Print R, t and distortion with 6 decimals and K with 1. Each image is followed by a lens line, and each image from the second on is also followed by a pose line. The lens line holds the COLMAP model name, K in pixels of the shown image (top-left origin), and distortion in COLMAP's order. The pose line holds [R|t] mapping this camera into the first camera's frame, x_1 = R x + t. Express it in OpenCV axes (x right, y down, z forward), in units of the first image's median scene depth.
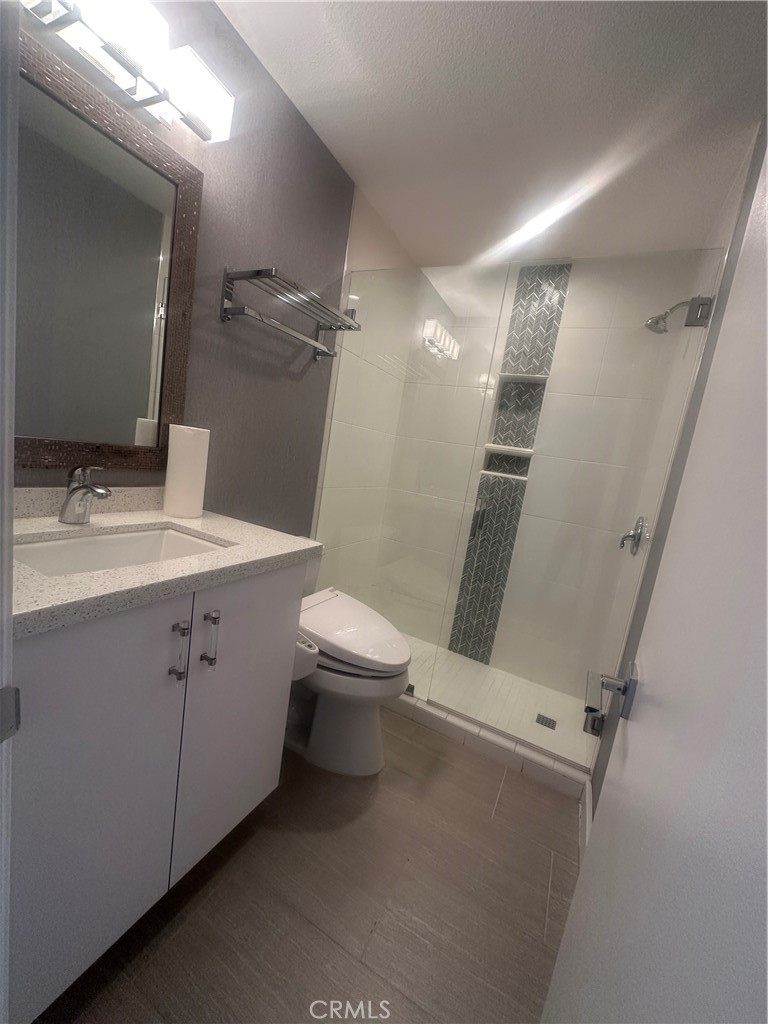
lens RADIAL K [[405.9, 0, 383.7], [0, 405.9, 511.9], [0, 0, 1]] dist [0.002501, -0.000541]
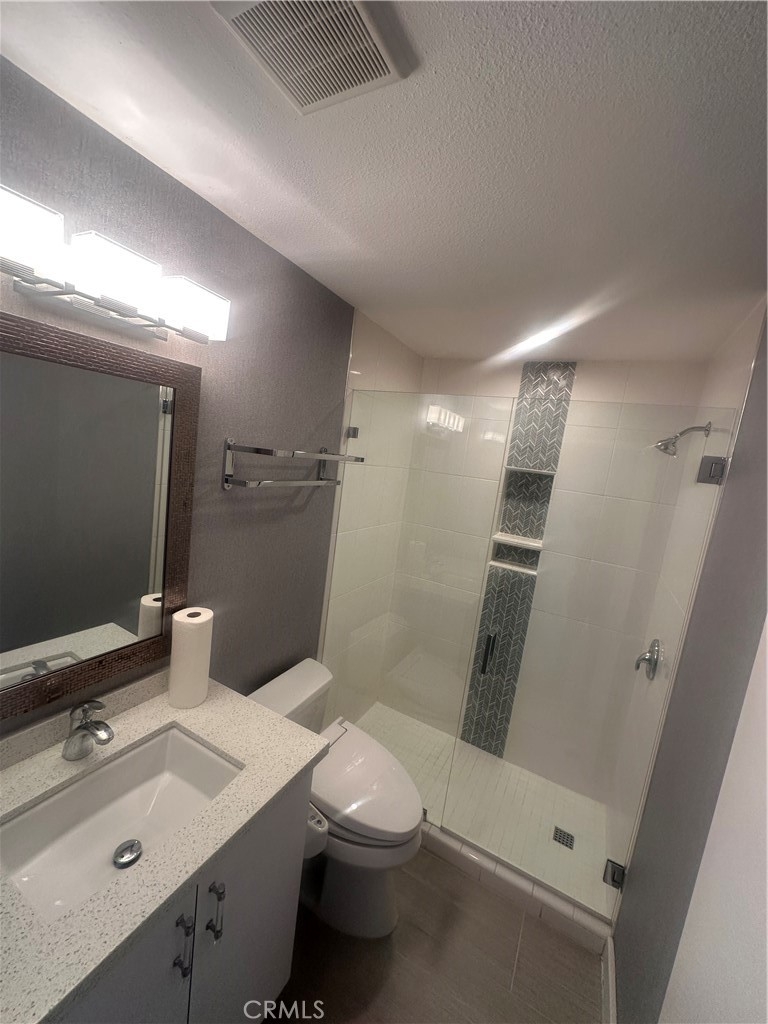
lens RADIAL K [[405.9, 0, 384.2], [0, 405.9, 509.8], [0, 0, 1]] dist [0.002501, -0.000541]
pose [[0.999532, -0.024060, -0.018885, 0.008409], [0.023873, 0.999664, -0.010070, -0.294169], [0.019121, 0.009615, 0.999771, 0.012086]]
